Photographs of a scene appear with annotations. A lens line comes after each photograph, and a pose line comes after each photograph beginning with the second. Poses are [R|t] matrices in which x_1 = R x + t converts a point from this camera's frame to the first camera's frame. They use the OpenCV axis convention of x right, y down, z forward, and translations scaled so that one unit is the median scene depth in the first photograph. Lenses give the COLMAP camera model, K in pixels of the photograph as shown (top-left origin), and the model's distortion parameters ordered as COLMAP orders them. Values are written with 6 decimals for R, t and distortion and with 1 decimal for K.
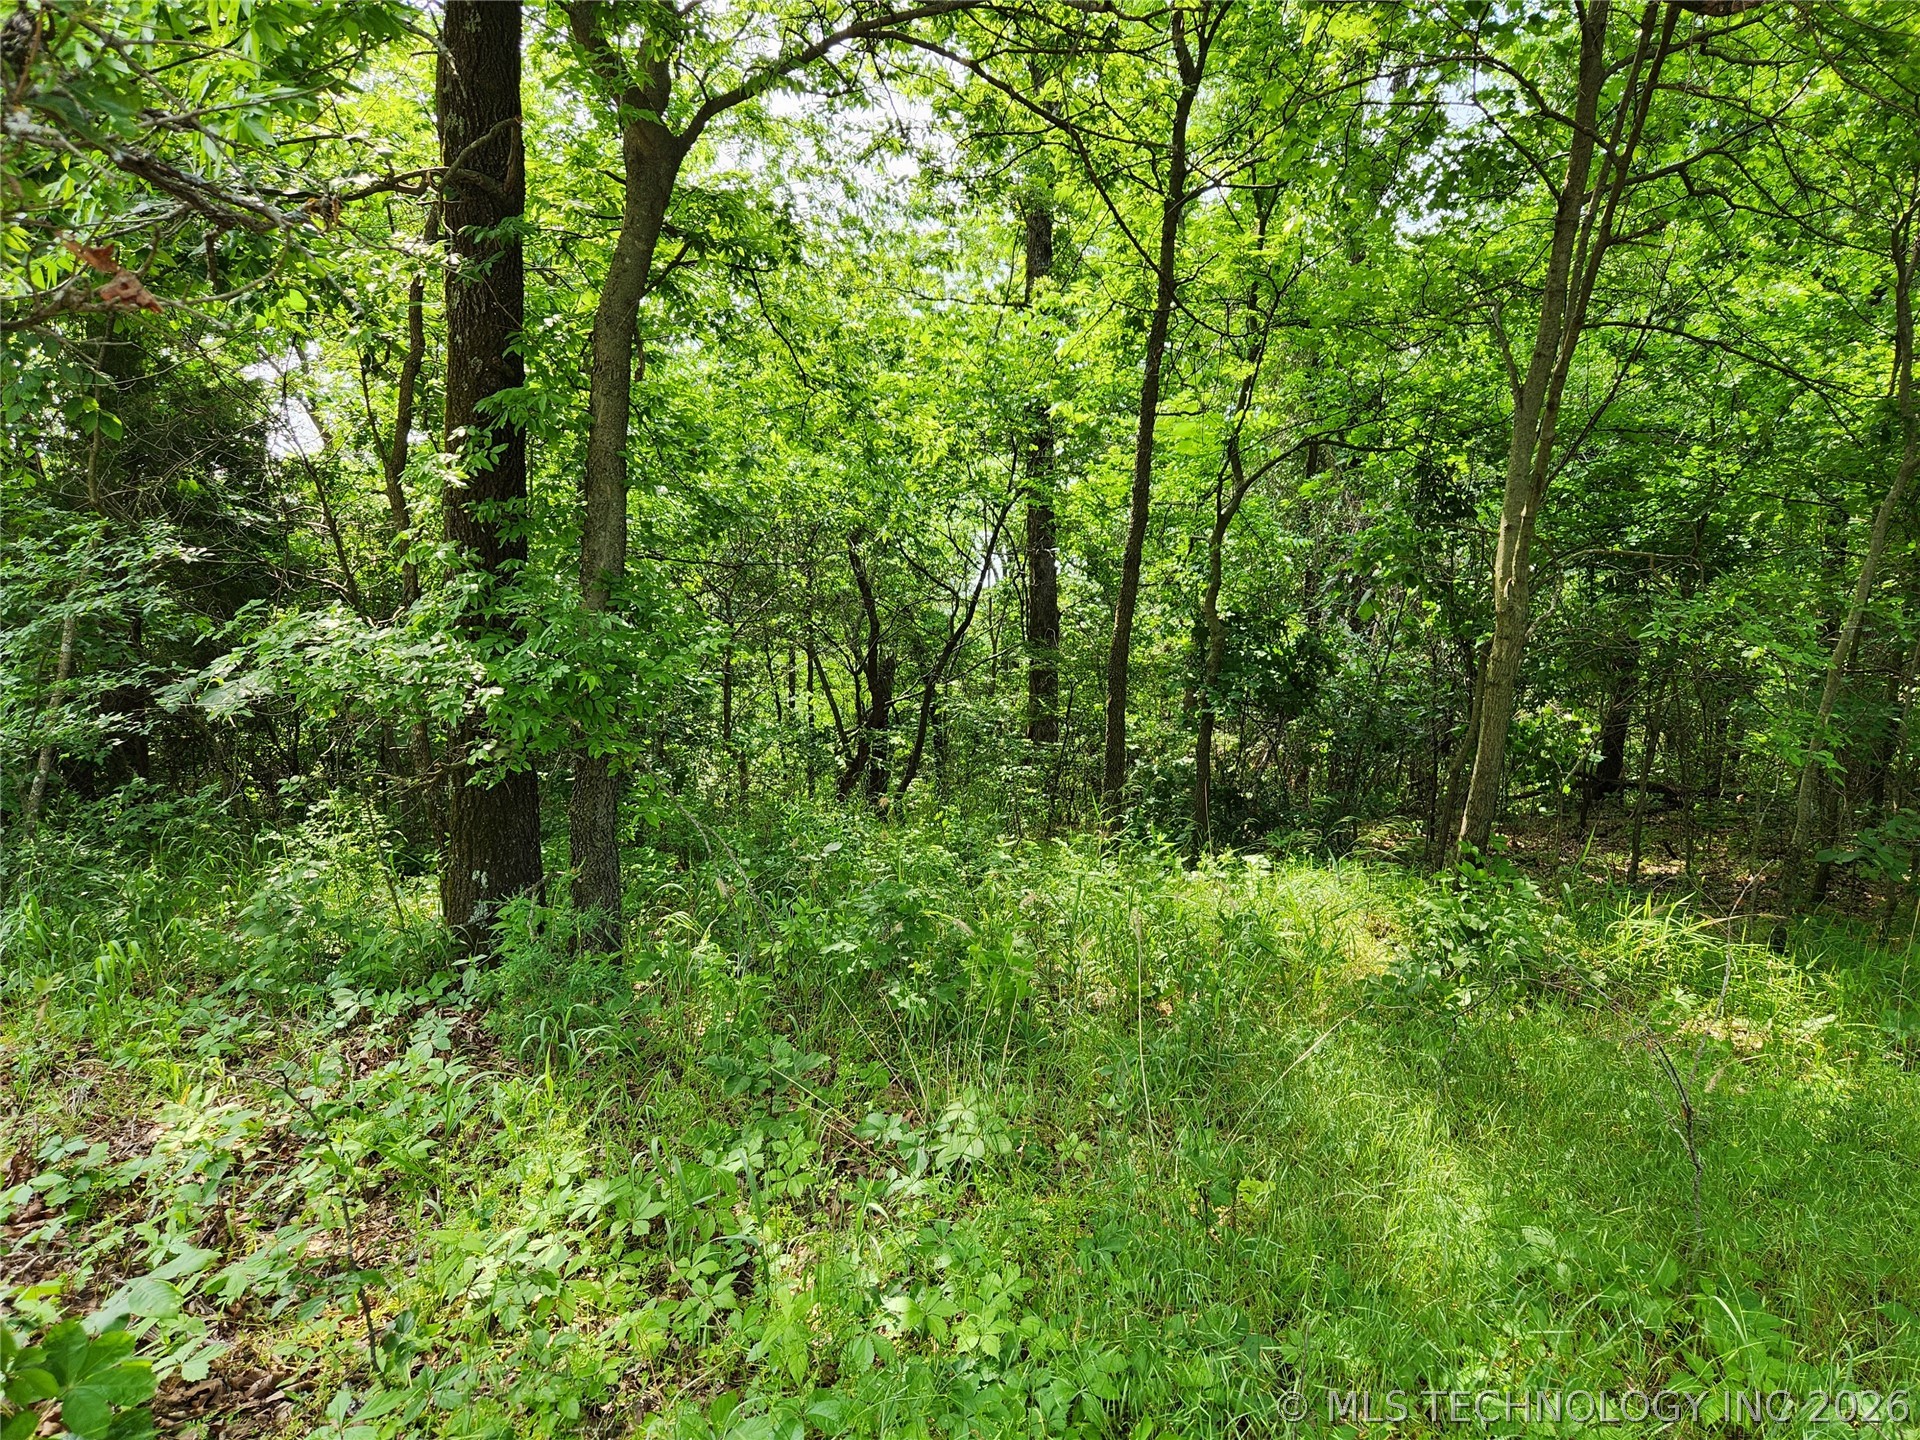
lens RADIAL K [[1283.3, 0, 960.0], [0, 1283.3, 720.0], [0, 0, 1]] dist [0.056276, -0.061596]
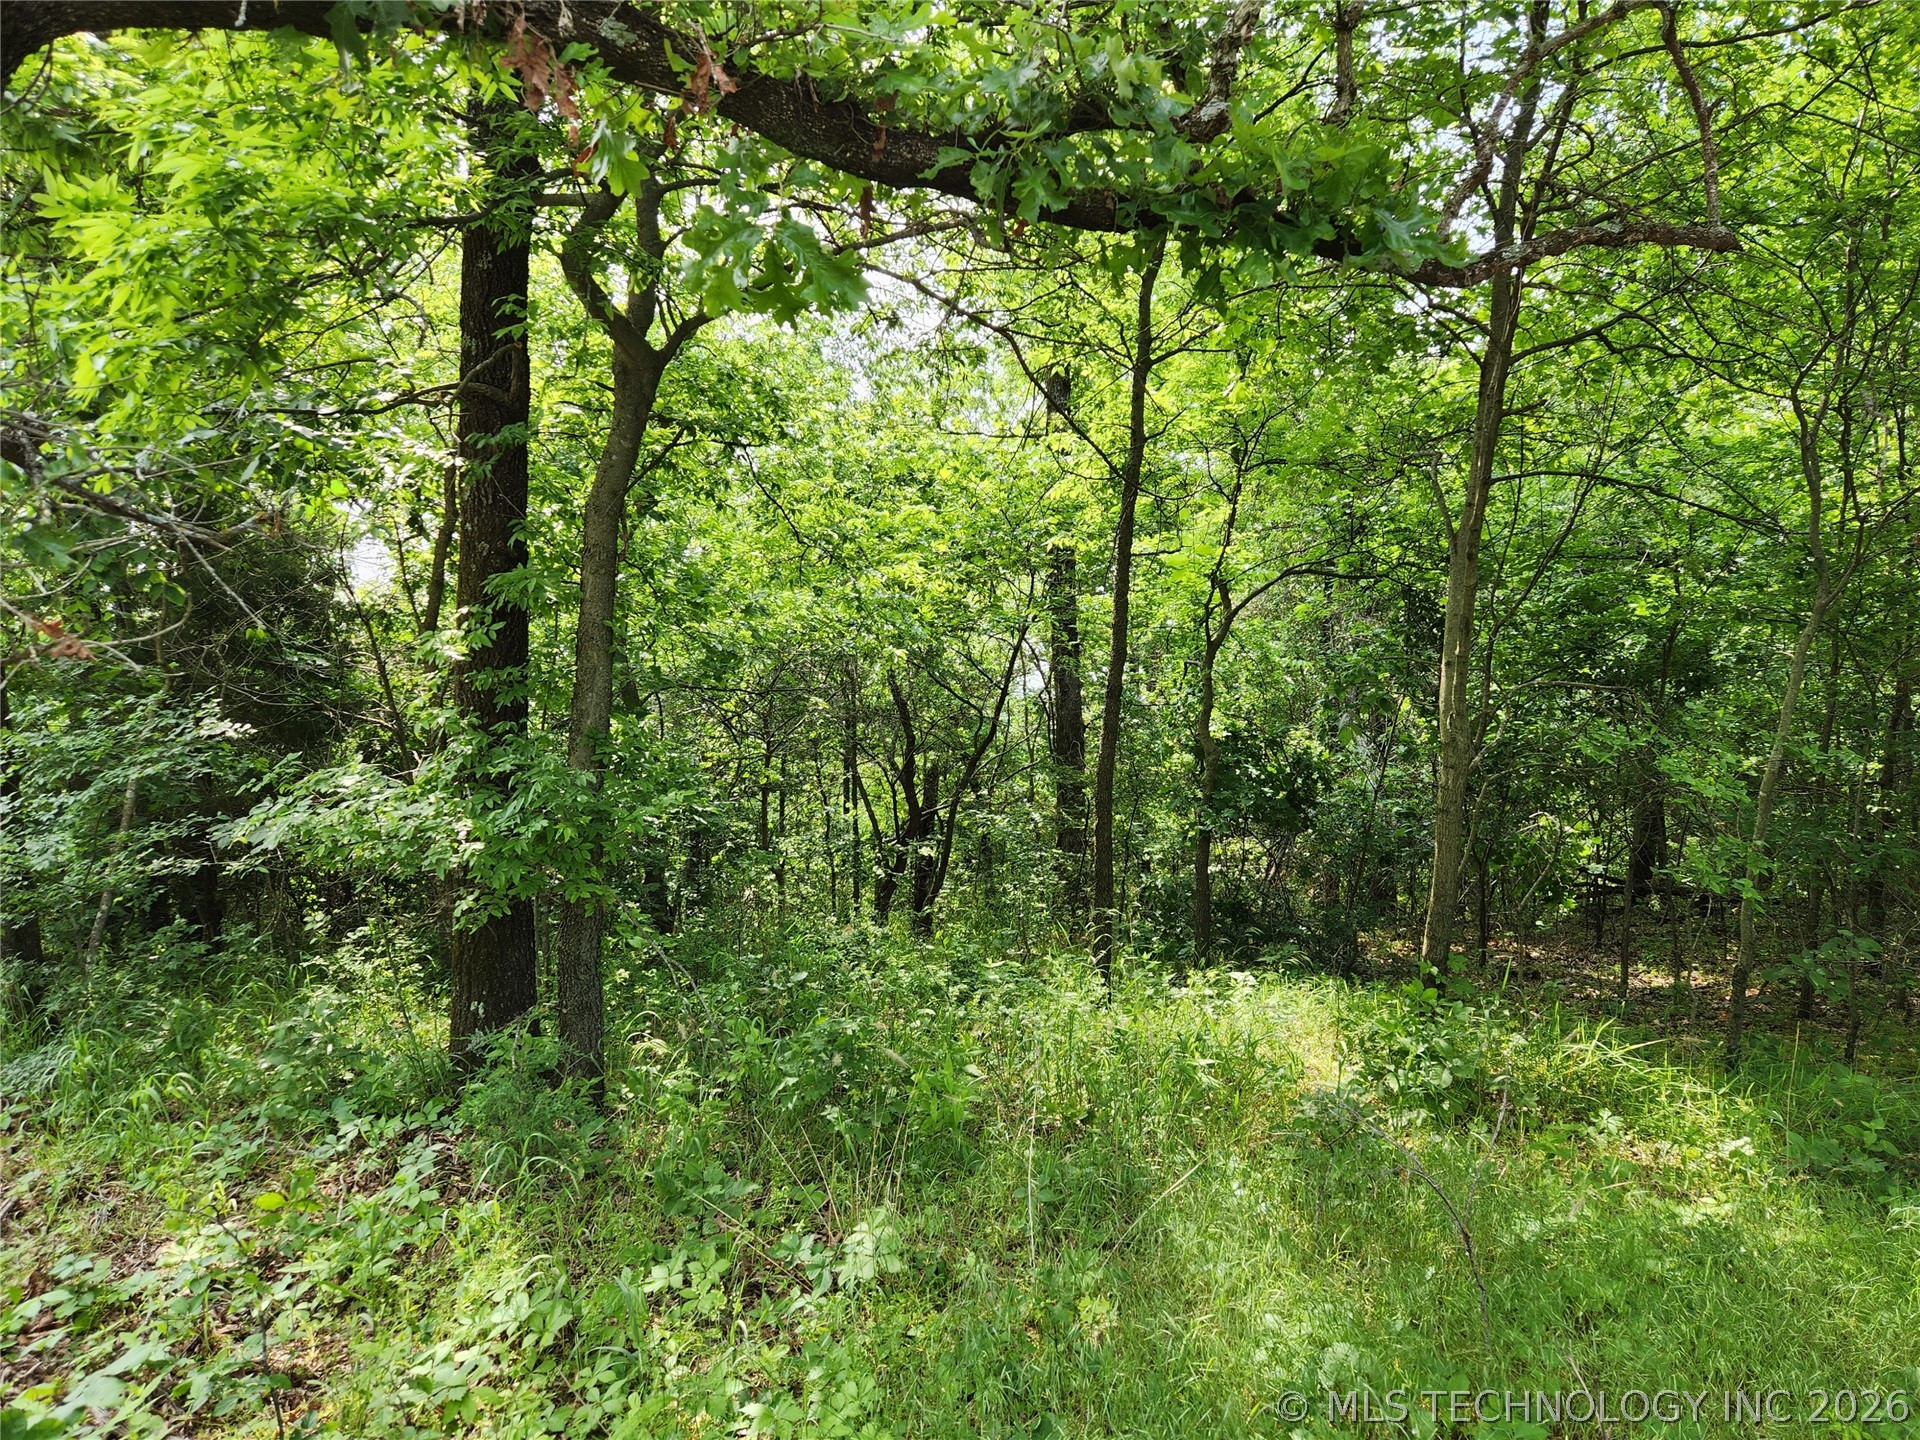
lens RADIAL K [[1274.9, 0, 958.6], [0, 1274.9, 705.9], [0, 0, 1]] dist [0.050063, -0.045111]
pose [[0.998608, -0.016532, -0.050091, 0.100647], [0.012048, 0.996001, -0.088520, -0.033907], [0.051354, 0.087794, 0.994814, -0.090436]]
